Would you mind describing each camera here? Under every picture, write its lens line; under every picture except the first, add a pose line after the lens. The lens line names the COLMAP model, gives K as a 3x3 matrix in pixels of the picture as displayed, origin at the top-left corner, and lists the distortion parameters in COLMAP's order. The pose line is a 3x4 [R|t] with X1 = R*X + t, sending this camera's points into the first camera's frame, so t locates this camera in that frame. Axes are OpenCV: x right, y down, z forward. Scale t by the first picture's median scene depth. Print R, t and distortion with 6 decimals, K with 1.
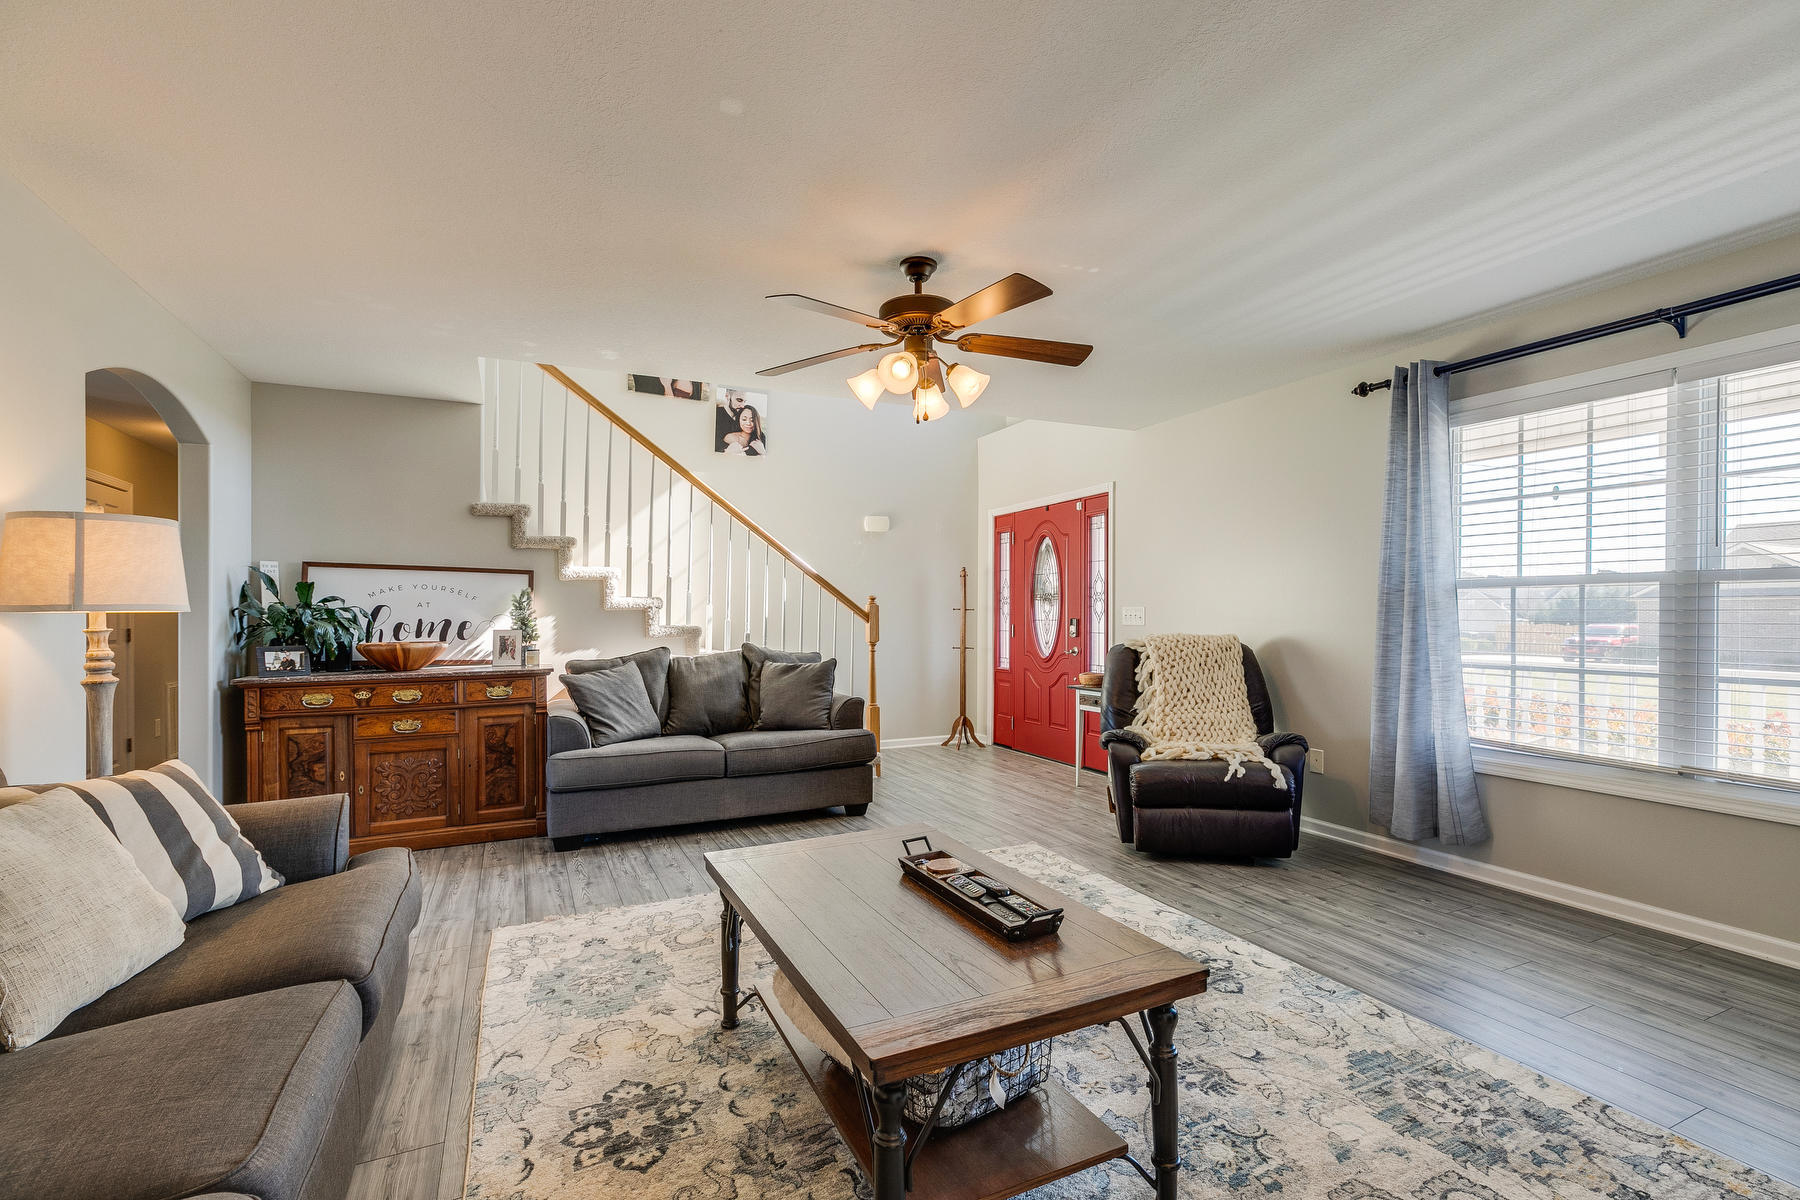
lens RADIAL K [[816.8, 0, 911.6], [0, 816.8, 616.9], [0, 0, 1]] dist [0.002894, 0.000240]
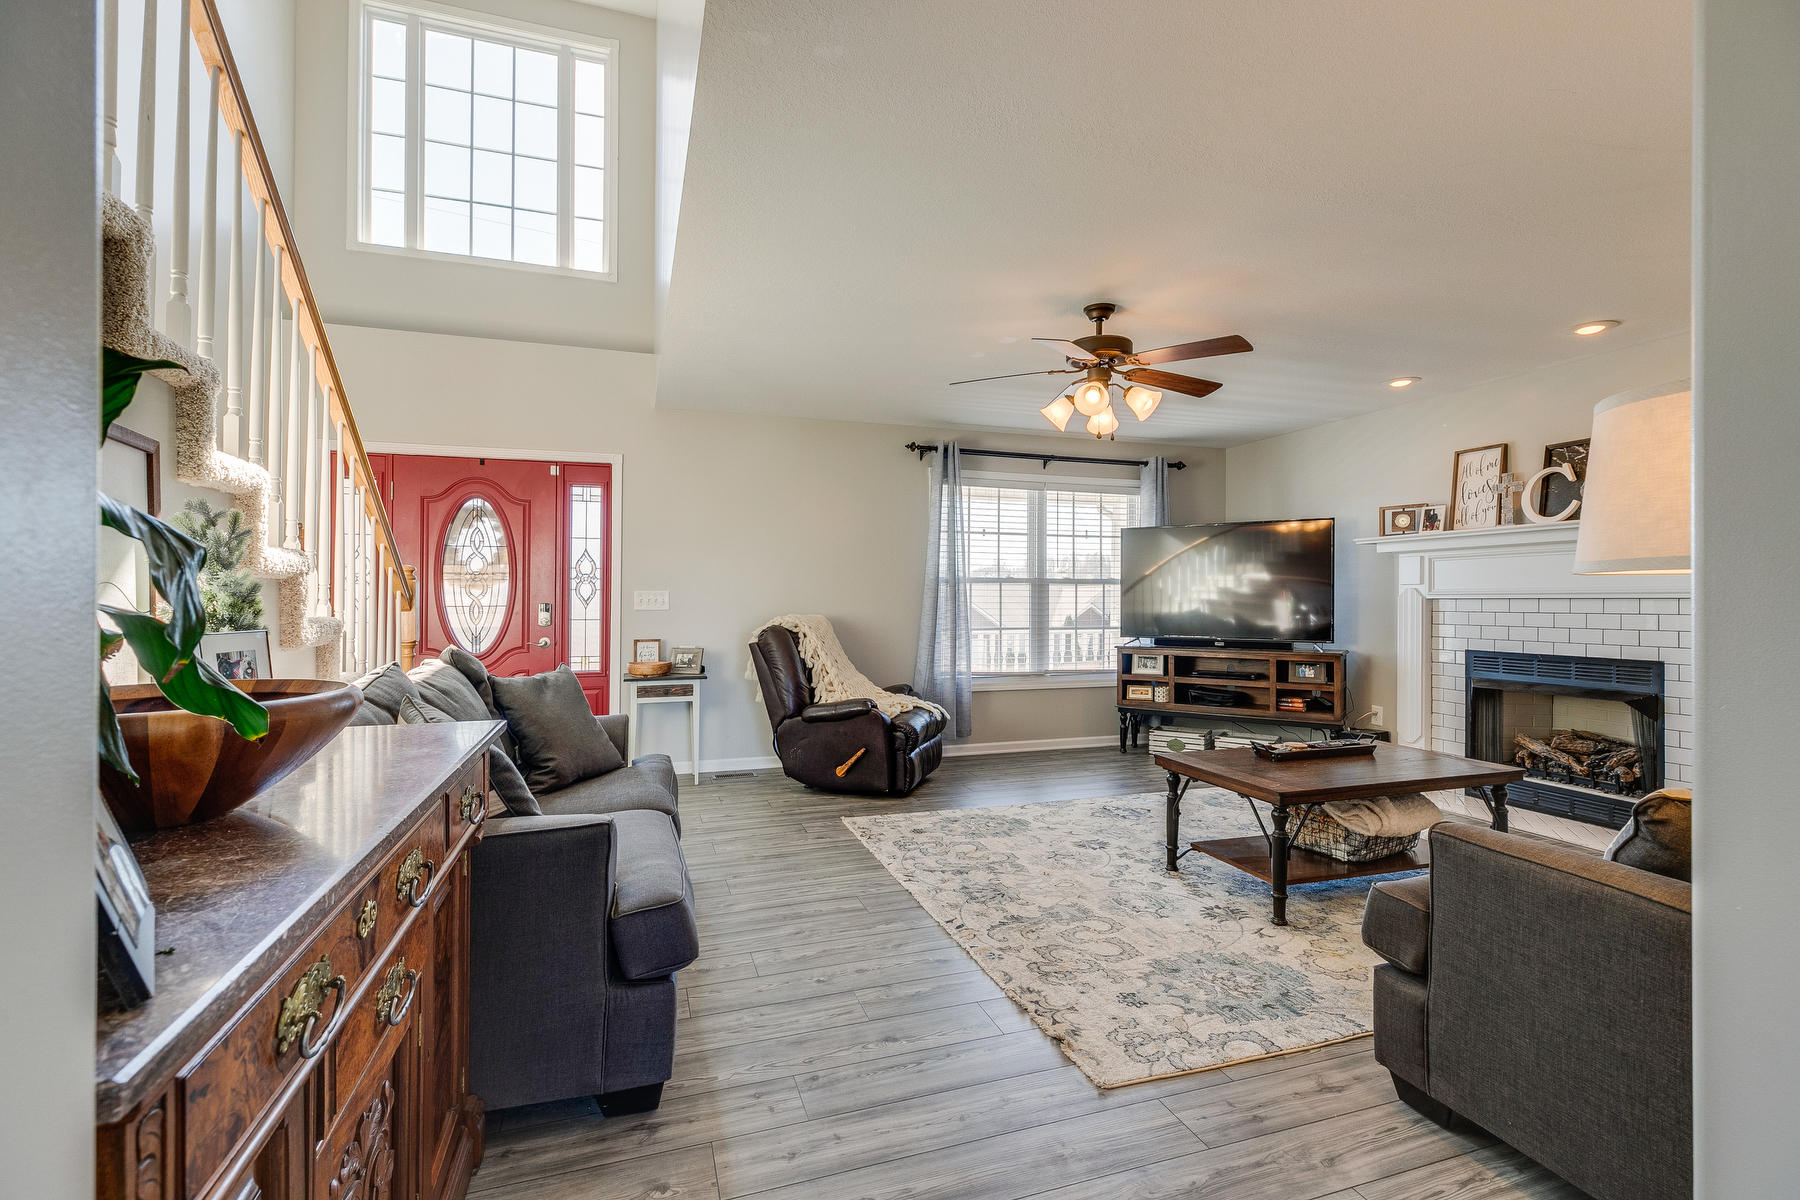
lens RADIAL K [[806.6, 0, 902.9], [0, 806.6, 599.3], [0, 0, 1]] dist [0.001559, -0.000257]
pose [[0.125306, 0.006915, 0.992094, -0.712277], [0.005470, 0.999956, -0.007661, 0.007173], [-0.992103, 0.006386, 0.125263, 0.665048]]
